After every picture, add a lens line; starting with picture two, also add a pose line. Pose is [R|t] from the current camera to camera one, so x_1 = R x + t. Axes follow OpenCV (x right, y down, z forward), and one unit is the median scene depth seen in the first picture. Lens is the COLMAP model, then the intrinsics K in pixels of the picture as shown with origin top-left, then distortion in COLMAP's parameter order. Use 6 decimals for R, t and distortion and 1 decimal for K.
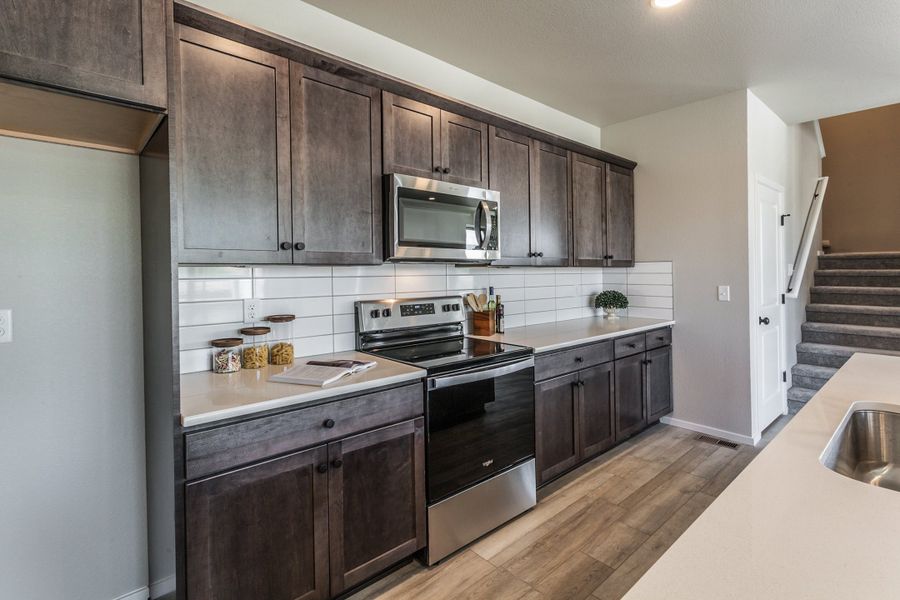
lens RADIAL K [[430.8, 0, 460.4], [0, 430.8, 270.6], [0, 0, 1]] dist [0.019240, -0.000071]
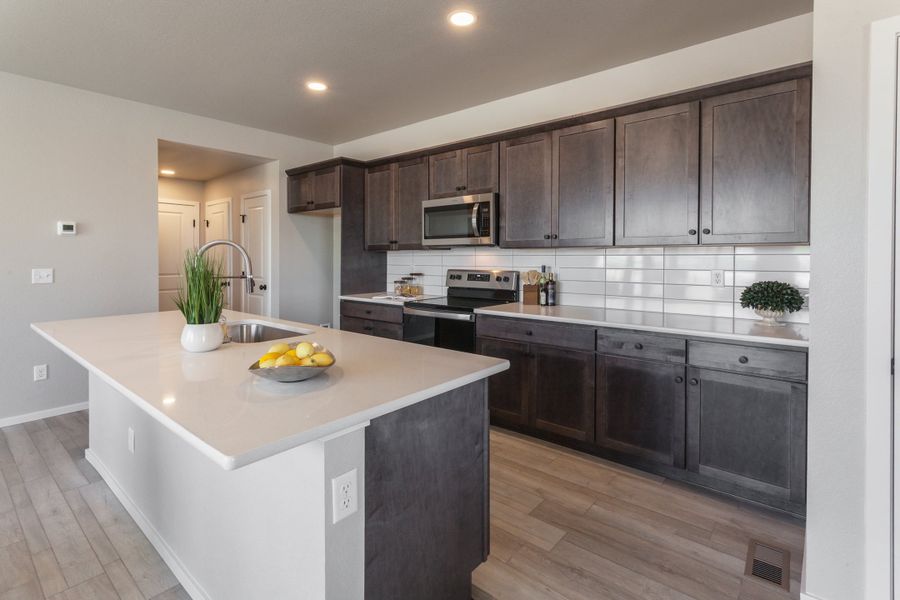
lens RADIAL K [[434.4, 0, 465.4], [0, 434.4, 265.6], [0, 0, 1]] dist [-0.003501, -0.000654]
pose [[0.134293, 0.020040, -0.990739, 1.370500], [-0.001199, 0.999798, 0.020060, 0.015753], [0.990941, -0.001506, 0.134290, 0.712608]]
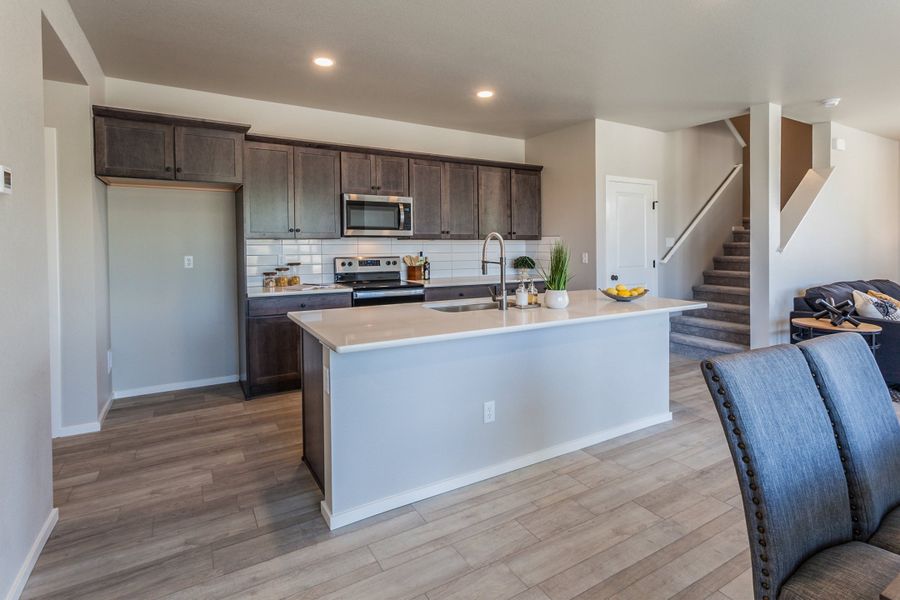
lens RADIAL K [[448.0, 0, 440.6], [0, 448.0, 248.9], [0, 0, 1]] dist [-0.001043, -0.000155]
pose [[0.975992, 0.007533, -0.217674, 0.586261], [-0.003946, 0.999849, 0.016912, -0.002043], [0.217769, -0.015647, 0.975875, -0.751620]]
